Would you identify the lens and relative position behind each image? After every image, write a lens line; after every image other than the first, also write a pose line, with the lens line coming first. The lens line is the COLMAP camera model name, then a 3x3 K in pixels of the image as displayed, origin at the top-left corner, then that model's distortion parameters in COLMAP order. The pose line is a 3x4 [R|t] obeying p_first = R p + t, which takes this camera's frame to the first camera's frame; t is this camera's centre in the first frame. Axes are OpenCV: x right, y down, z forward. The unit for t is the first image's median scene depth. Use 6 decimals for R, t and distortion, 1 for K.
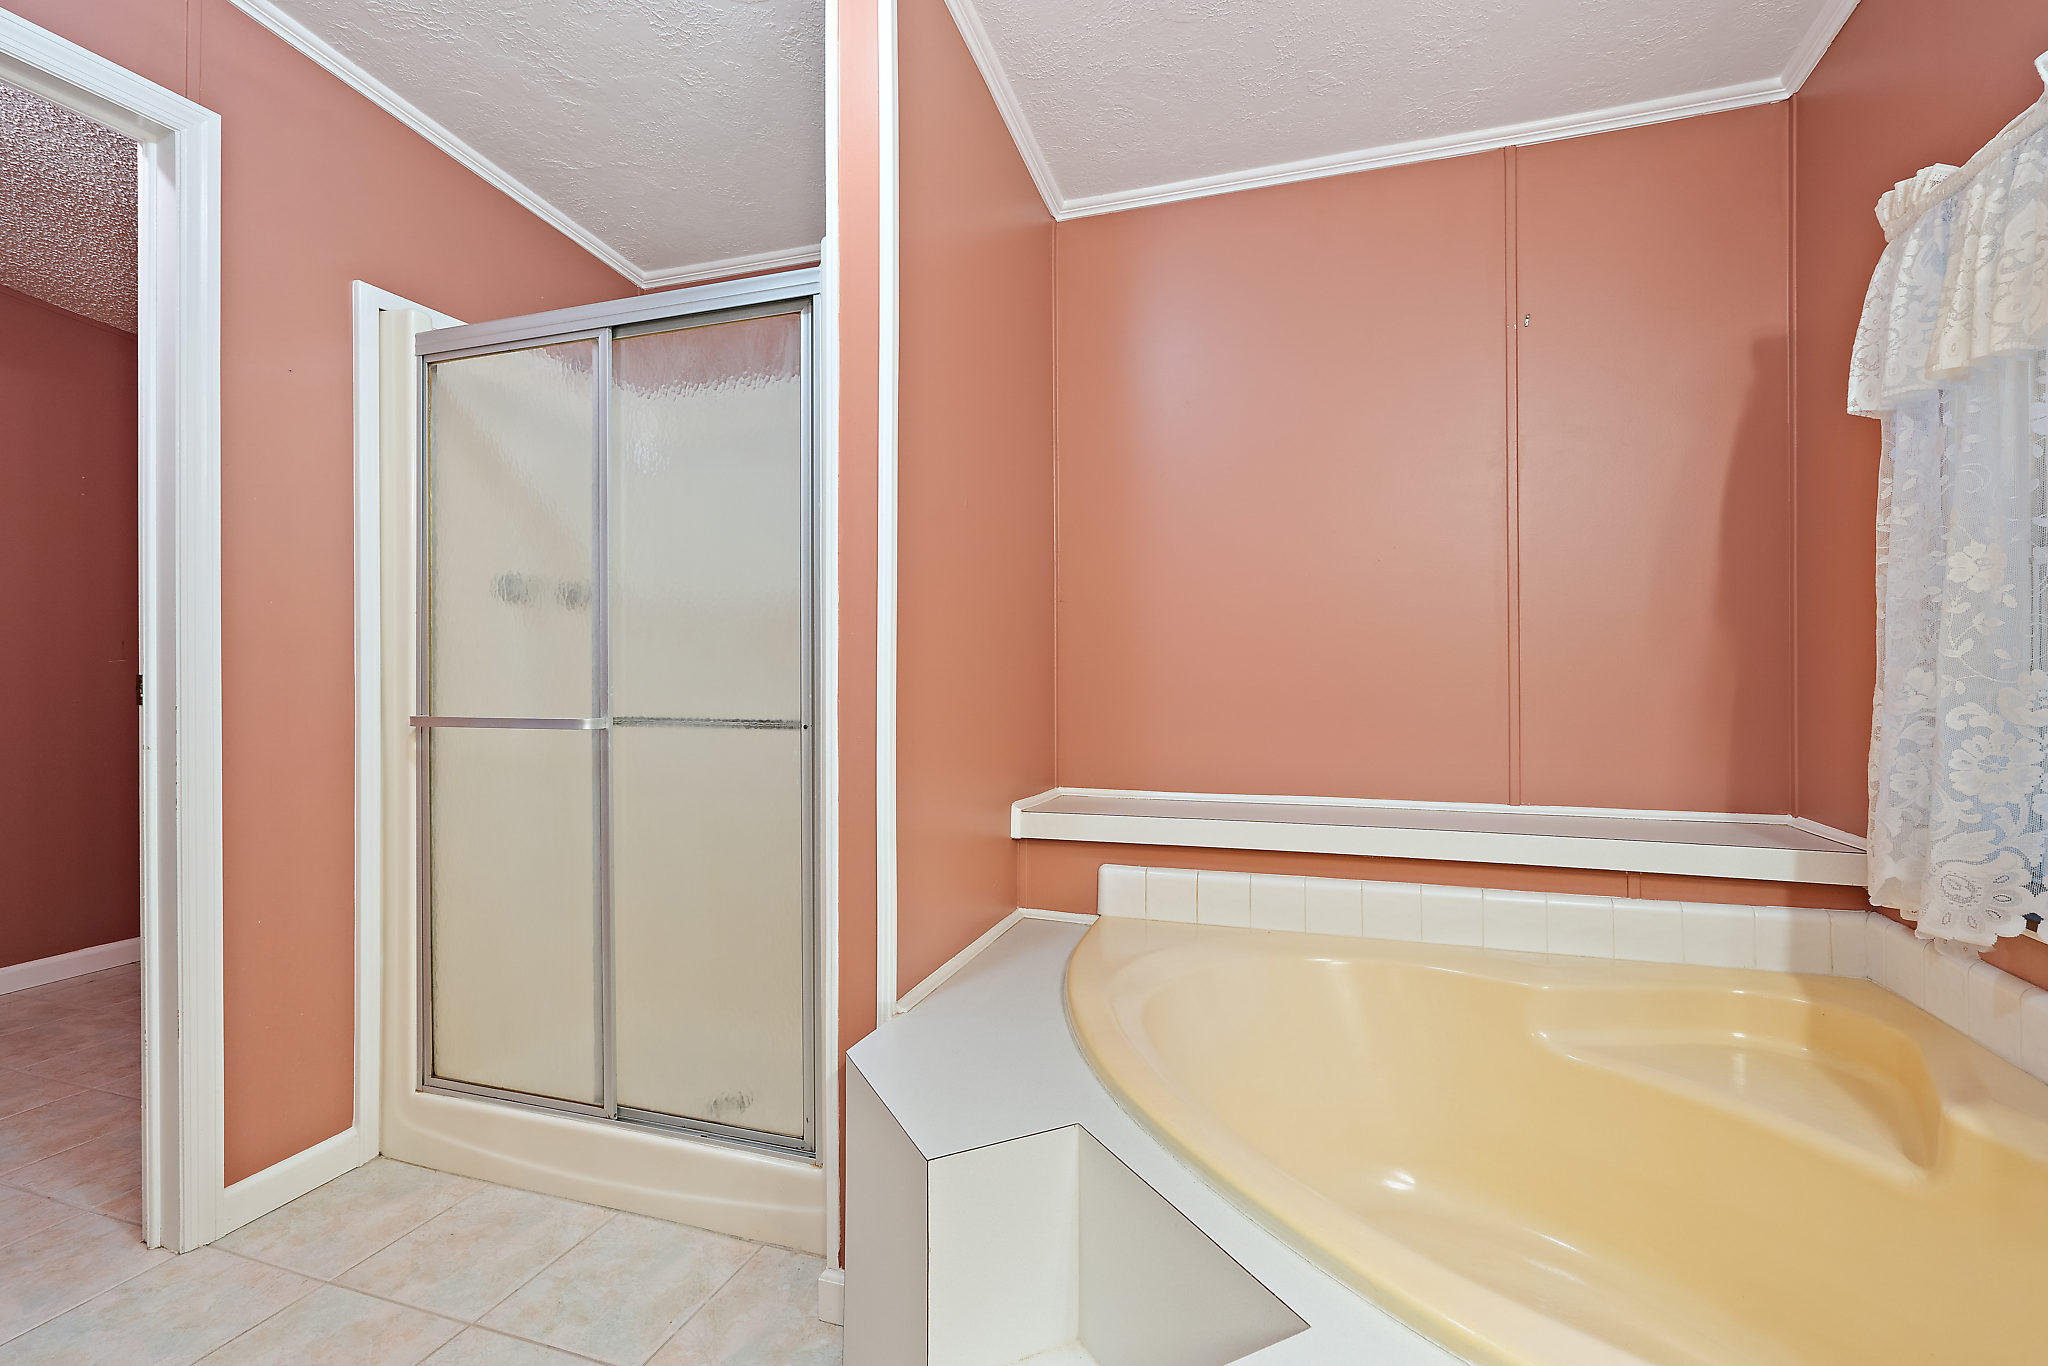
lens RADIAL K [[953.9, 0, 1009.0], [0, 953.9, 667.3], [0, 0, 1]] dist [-0.002442, 0.000215]
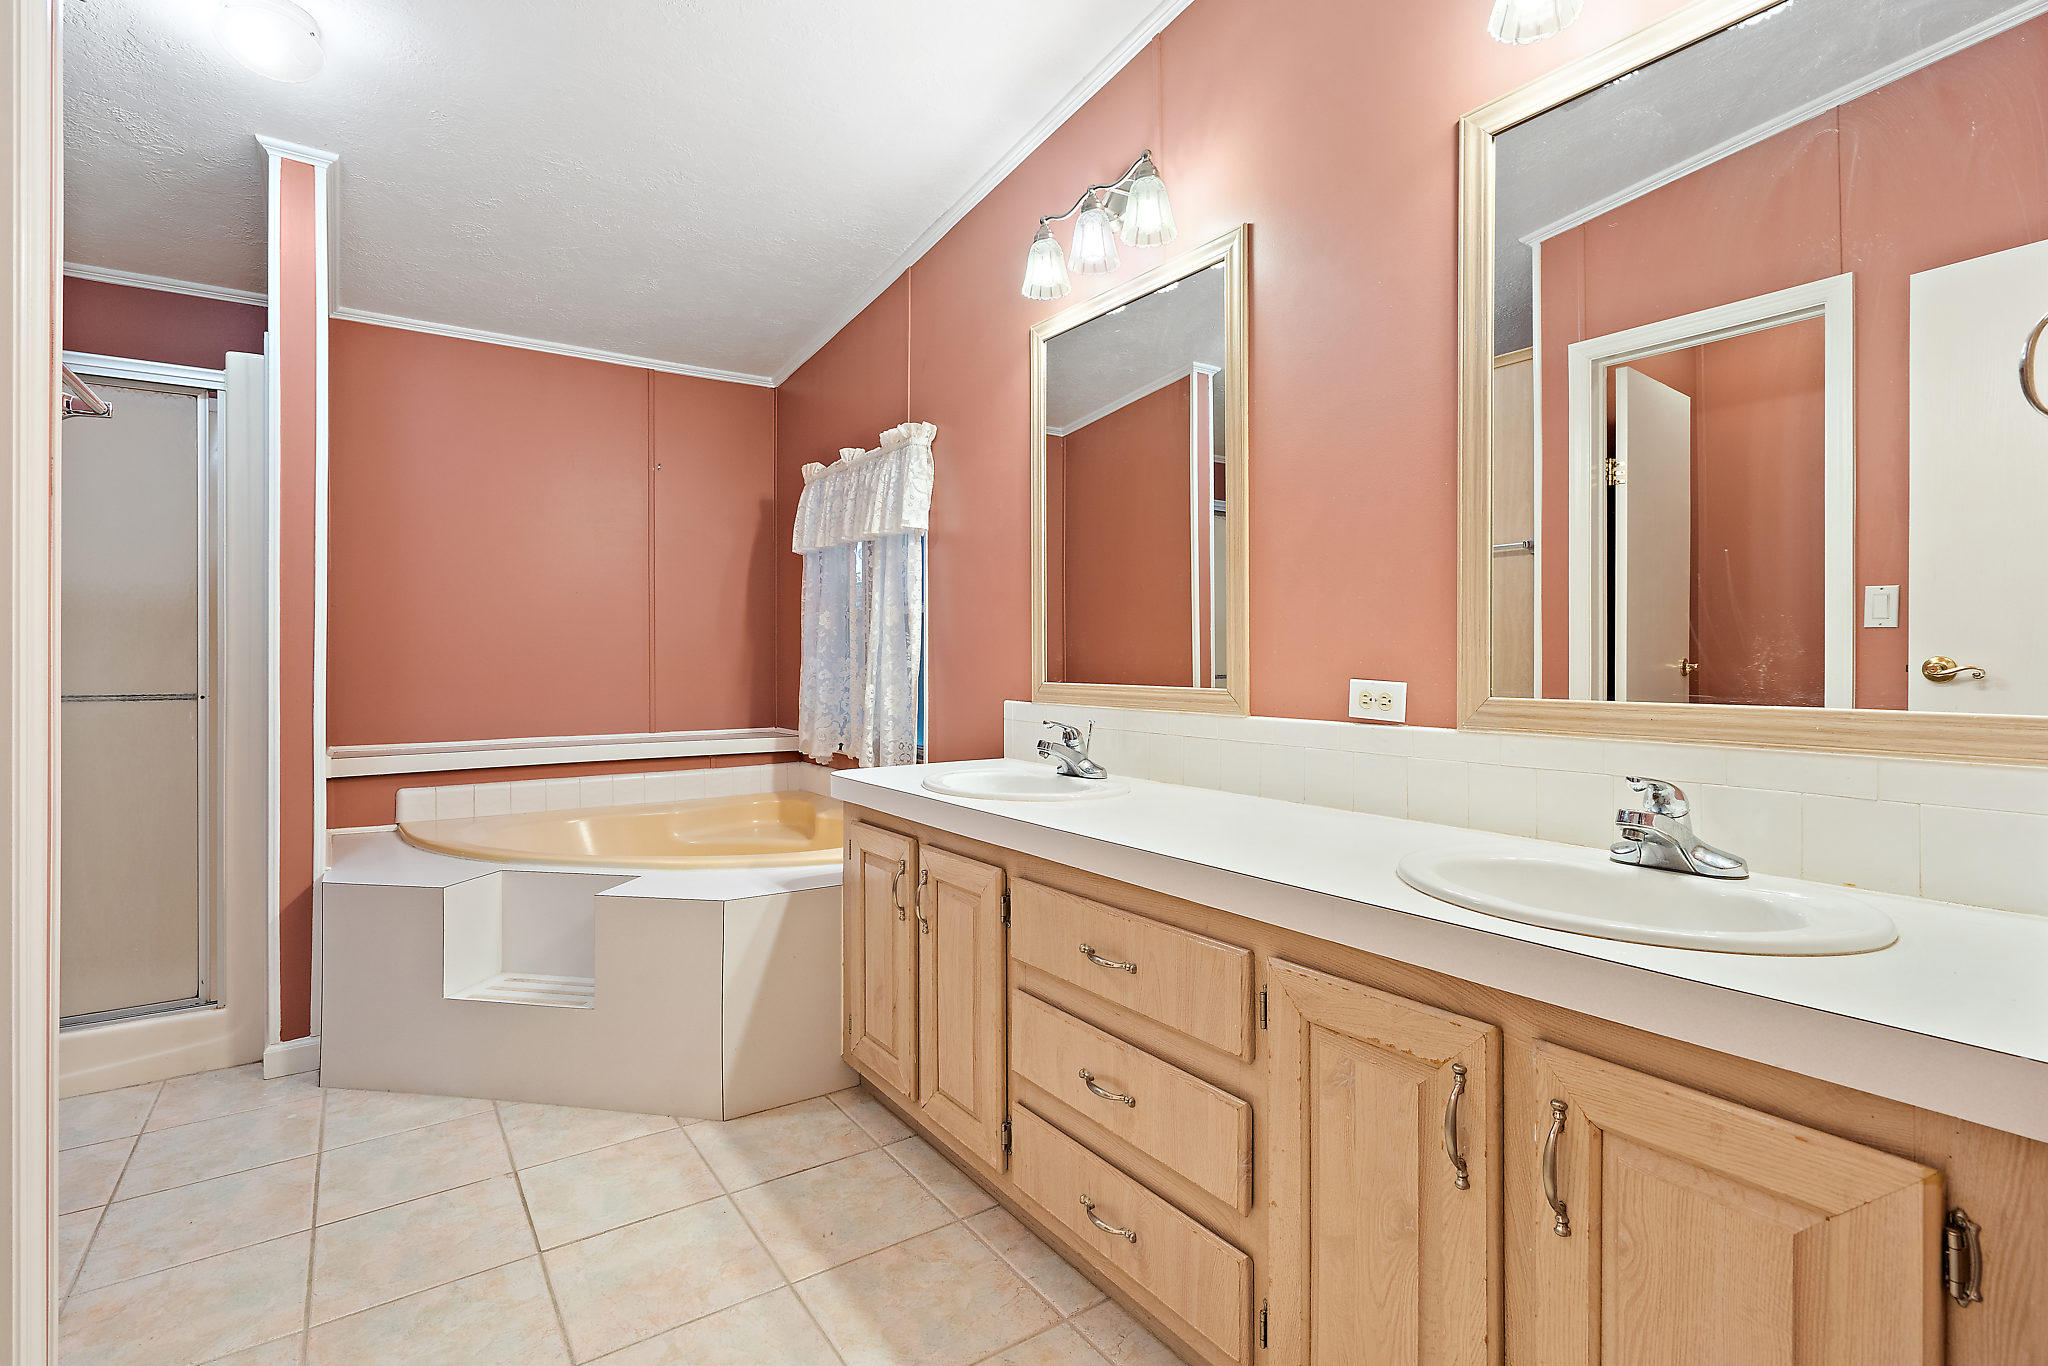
lens RADIAL K [[953.9, 0, 1017.8], [0, 953.9, 663.5], [0, 0, 1]] dist [-0.002442, 0.000215]
pose [[0.598286, -0.002226, 0.801280, -0.670714], [-0.001716, 0.999990, 0.004059, 0.006170], [-0.801281, -0.003804, 0.598276, -0.848764]]
